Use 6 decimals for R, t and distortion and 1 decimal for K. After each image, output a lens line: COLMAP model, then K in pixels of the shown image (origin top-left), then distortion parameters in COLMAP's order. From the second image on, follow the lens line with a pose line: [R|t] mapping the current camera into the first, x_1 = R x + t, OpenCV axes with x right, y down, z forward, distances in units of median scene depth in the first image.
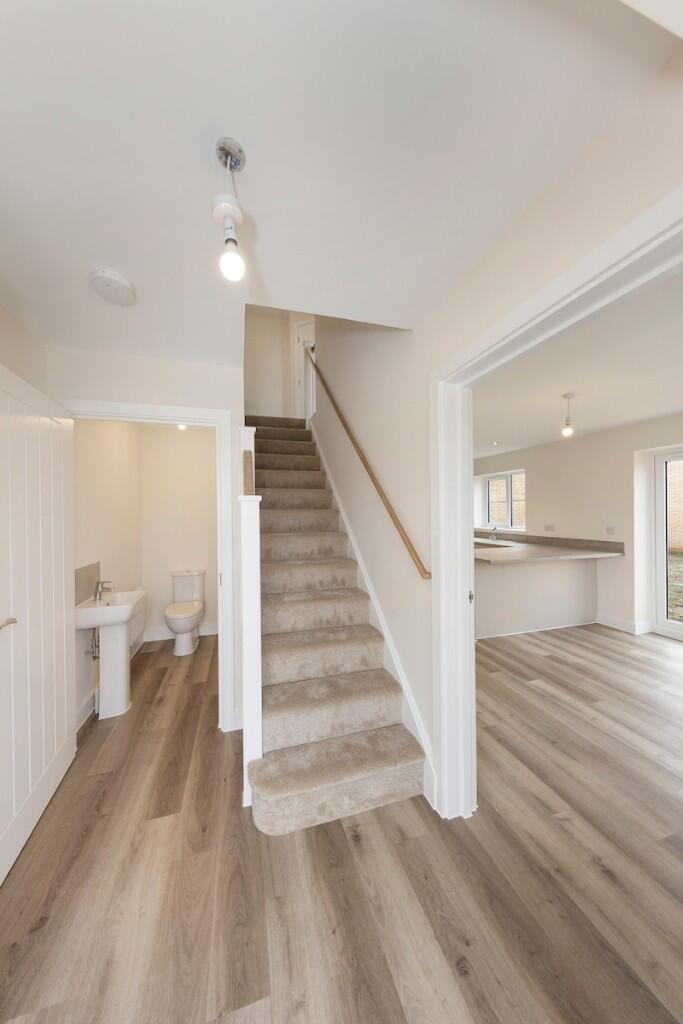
lens RADIAL K [[321.8, 0, 341.5], [0, 321.8, 512.0], [0, 0, 1]] dist [-0.000050, -0.000006]
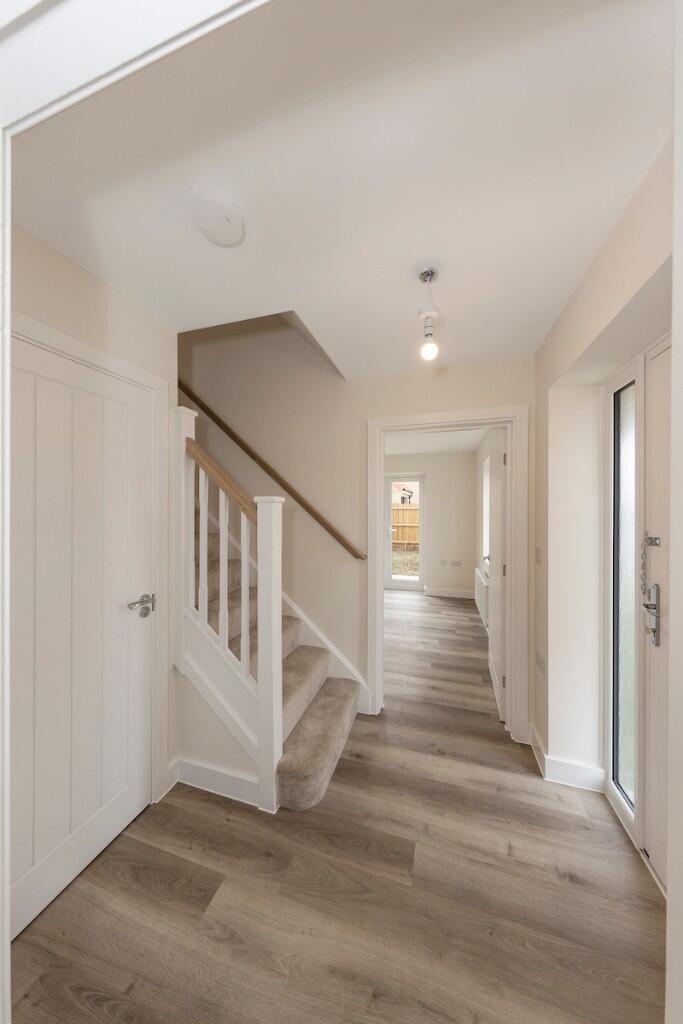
lens RADIAL K [[321.6, 0, 341.5], [0, 321.6, 512.0], [0, 0, 1]] dist [-0.000477, -0.000102]
pose [[0.548582, 0.011276, 0.836021, -1.390840], [-0.007182, 0.999936, -0.008775, 0.006121], [-0.836066, -0.001191, 0.548628, 0.400050]]
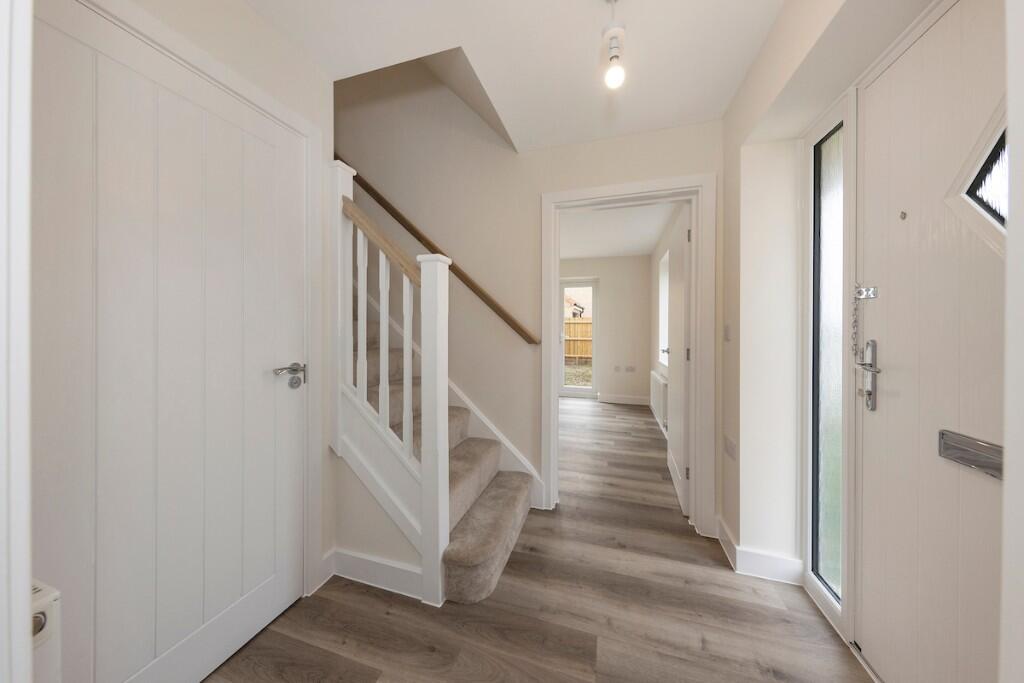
lens RADIAL K [[321.8, 0, 513.8], [0, 321.8, 330.1], [0, 0, 1]] dist [-0.000050, -0.000006]
pose [[0.545419, 0.008915, 0.838116, -1.279367], [-0.007385, 0.999956, -0.005831, 0.219940], [-0.838131, -0.003009, 0.545460, 0.479696]]
